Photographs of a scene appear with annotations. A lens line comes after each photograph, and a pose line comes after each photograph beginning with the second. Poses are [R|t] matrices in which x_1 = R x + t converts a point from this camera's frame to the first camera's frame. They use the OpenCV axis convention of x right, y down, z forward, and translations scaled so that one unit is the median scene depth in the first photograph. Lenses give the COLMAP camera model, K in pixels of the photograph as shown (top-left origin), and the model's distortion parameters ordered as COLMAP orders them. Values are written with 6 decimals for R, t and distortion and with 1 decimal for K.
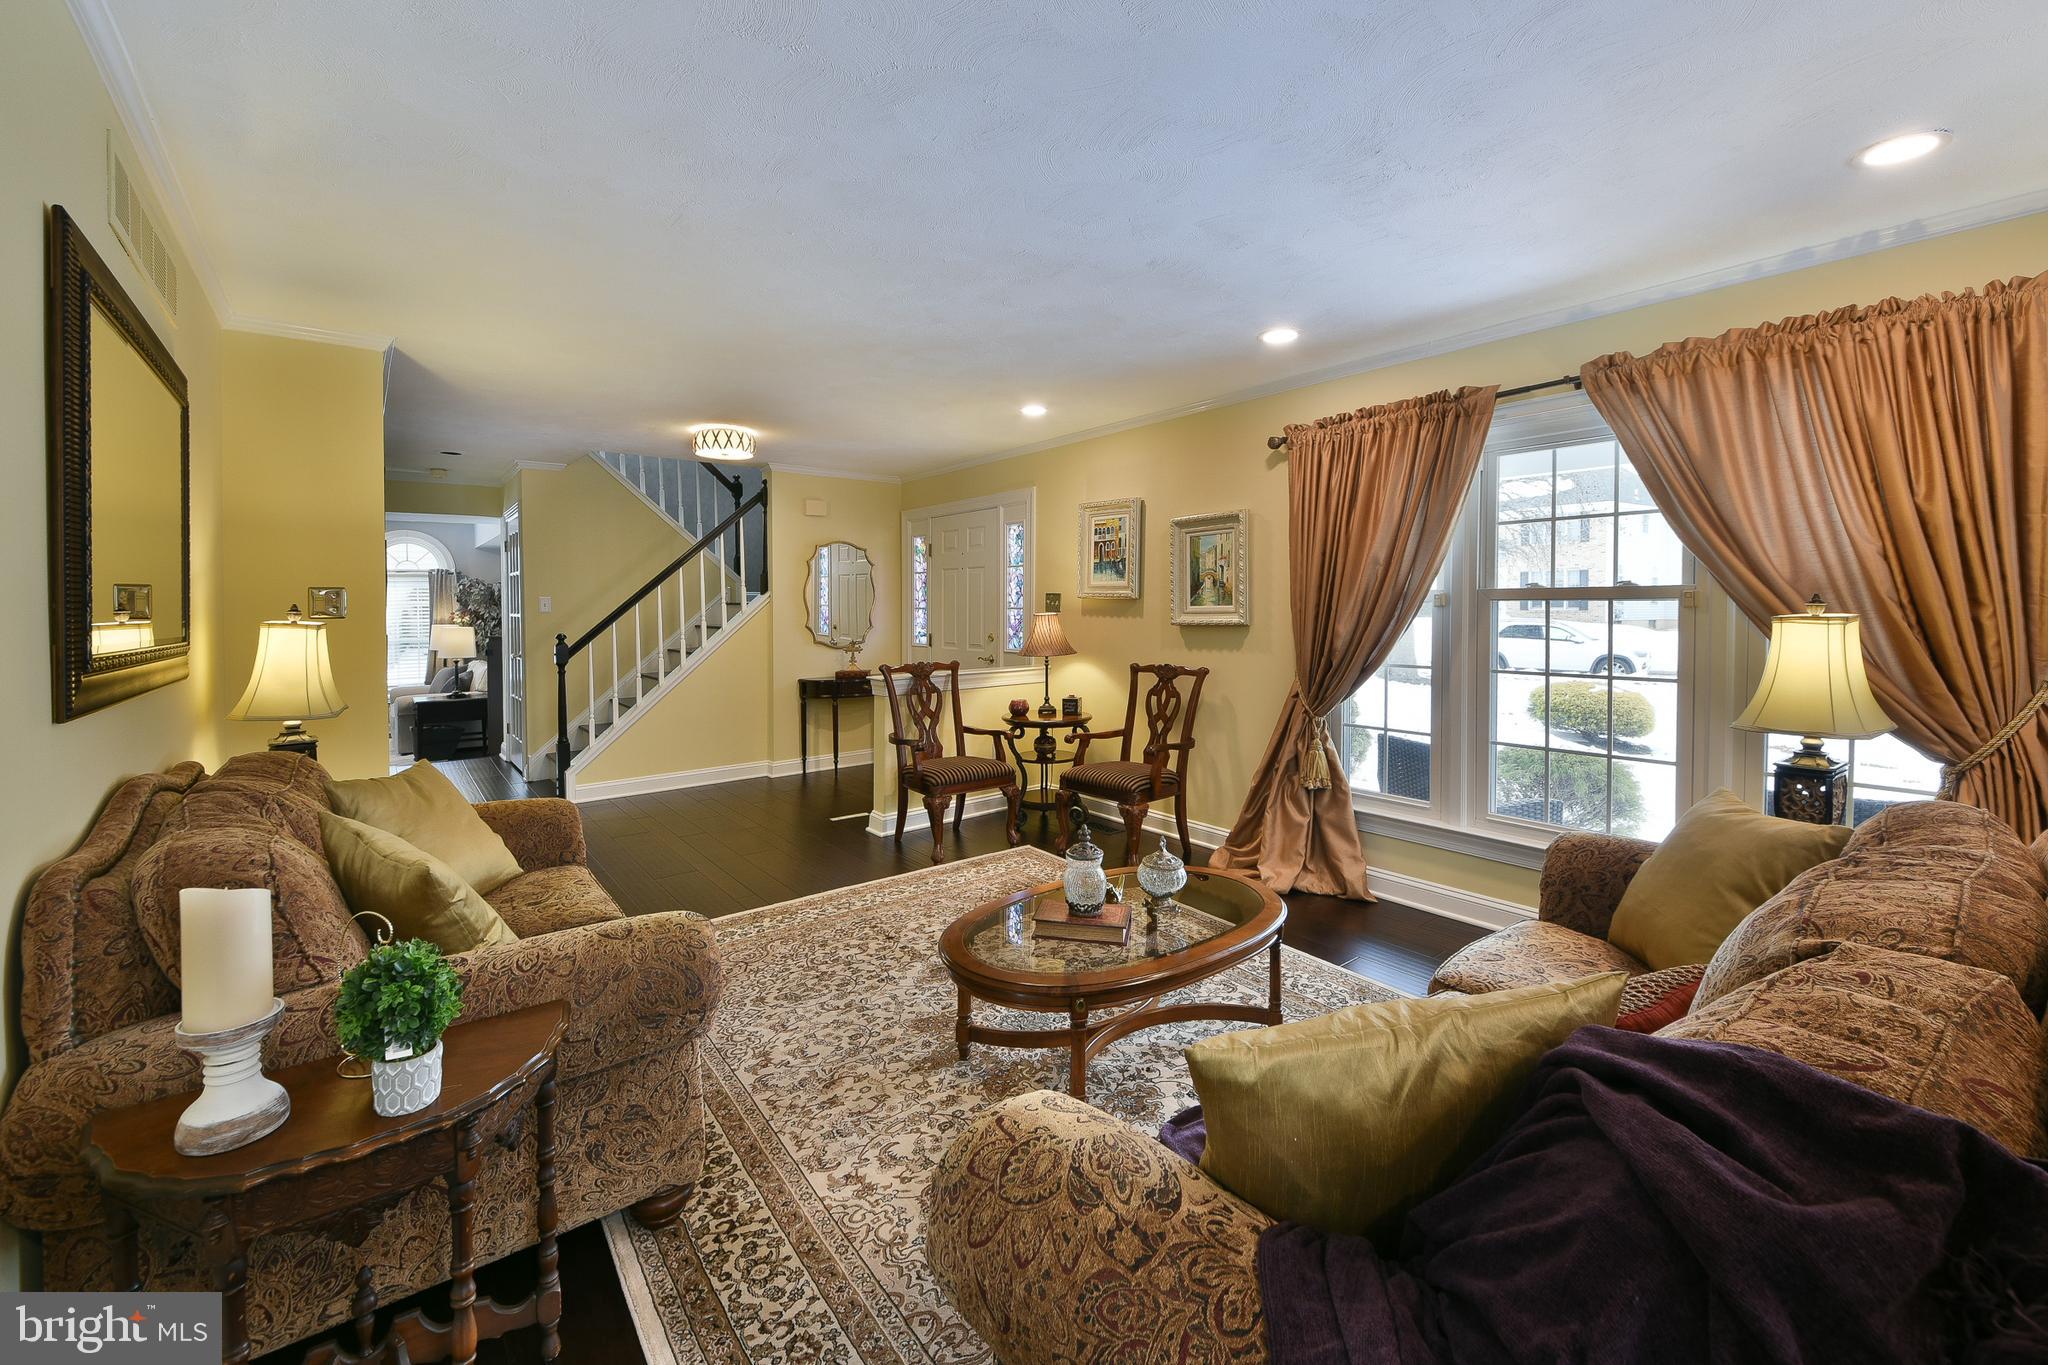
lens RADIAL K [[809.4, 0, 1032.1], [0, 809.4, 636.8], [0, 0, 1]] dist [0.081189, -0.000067]
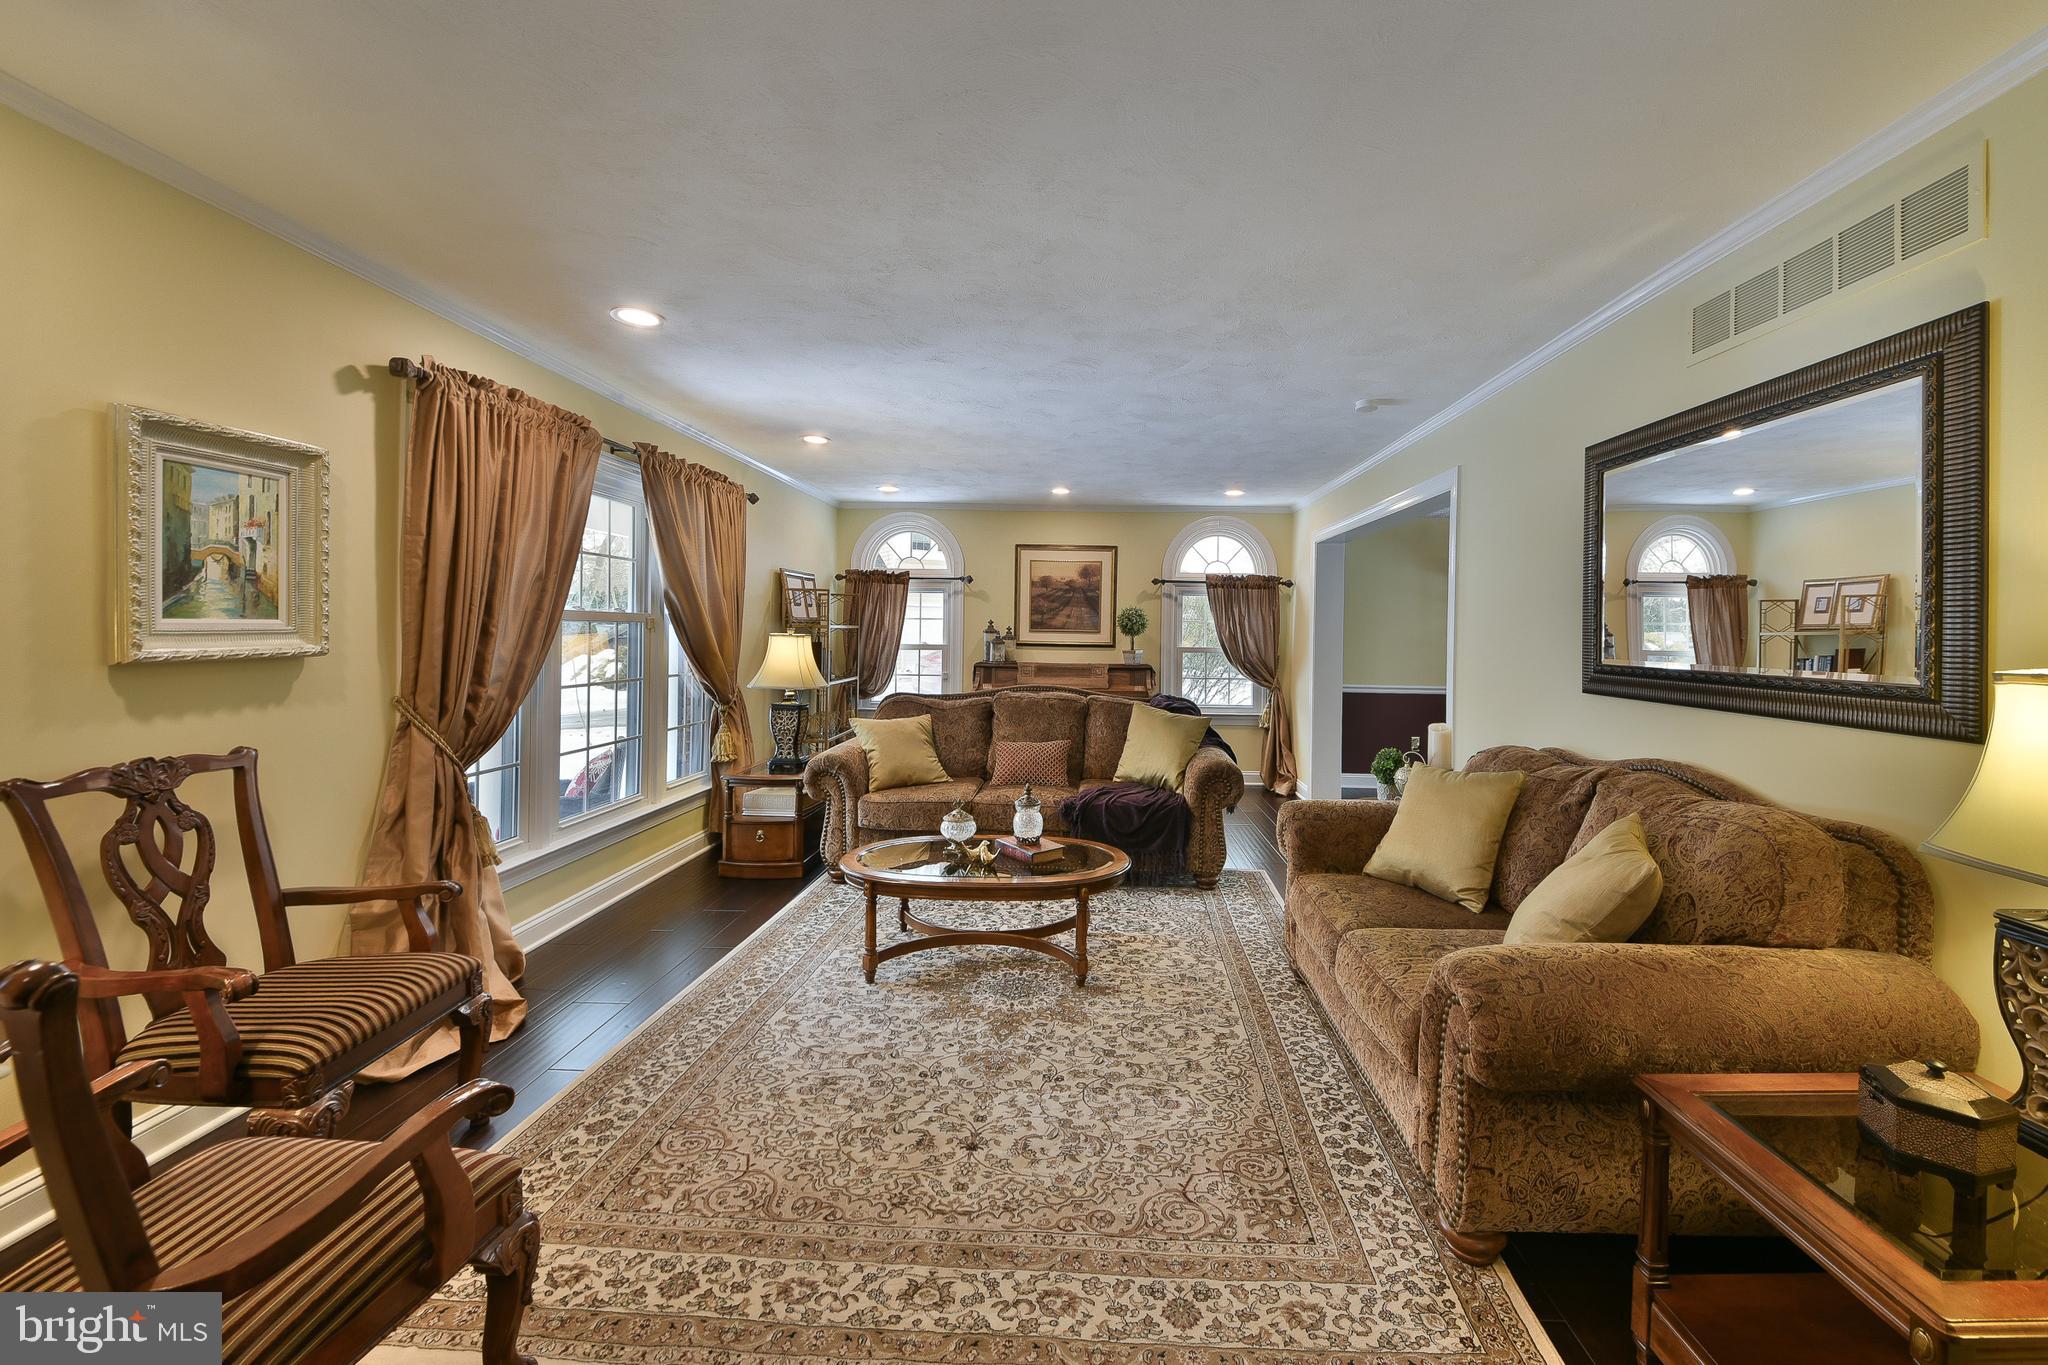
lens RADIAL K [[784.4, 0, 1093.8], [0, 784.4, 628.5], [0, 0, 1]] dist [0.034802, -0.027960]
pose [[-0.773050, 0.009414, 0.634275, -0.473716], [0.027488, 0.999448, 0.018668, -0.027237], [-0.633749, 0.031866, -0.772882, 1.047587]]
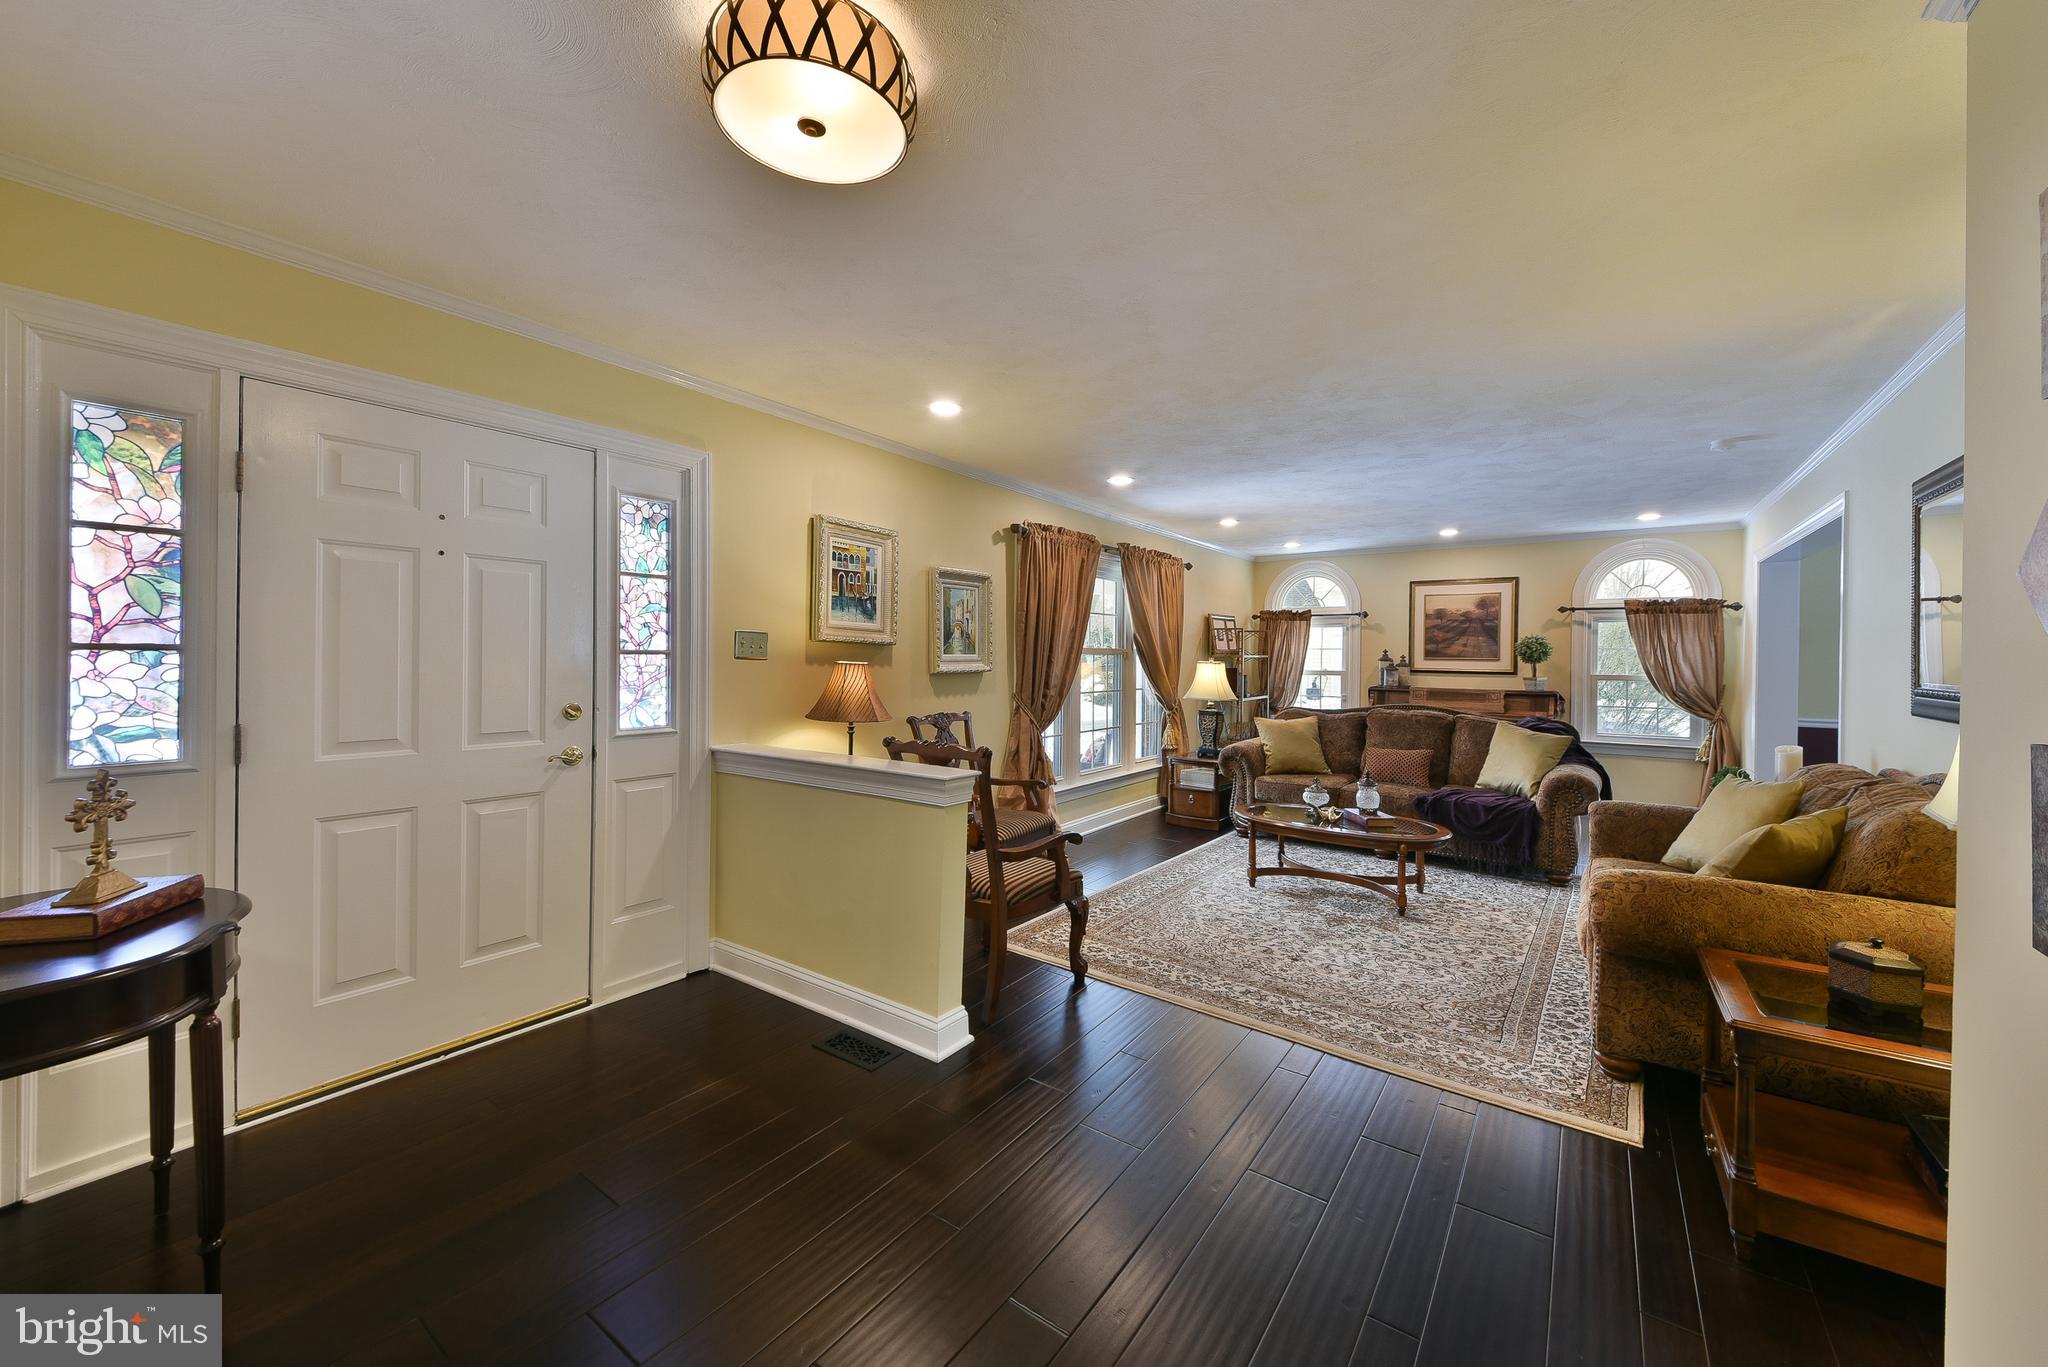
lens RADIAL K [[749.5, 0, 1034.8], [0, 749.5, 674.1], [0, 0, 1]] dist [0.016100, -0.000161]
pose [[-0.253191, -0.008139, 0.967382, -0.776966], [0.038381, 0.999093, 0.018451, -0.027128], [-0.966655, 0.041801, -0.252649, 1.172100]]
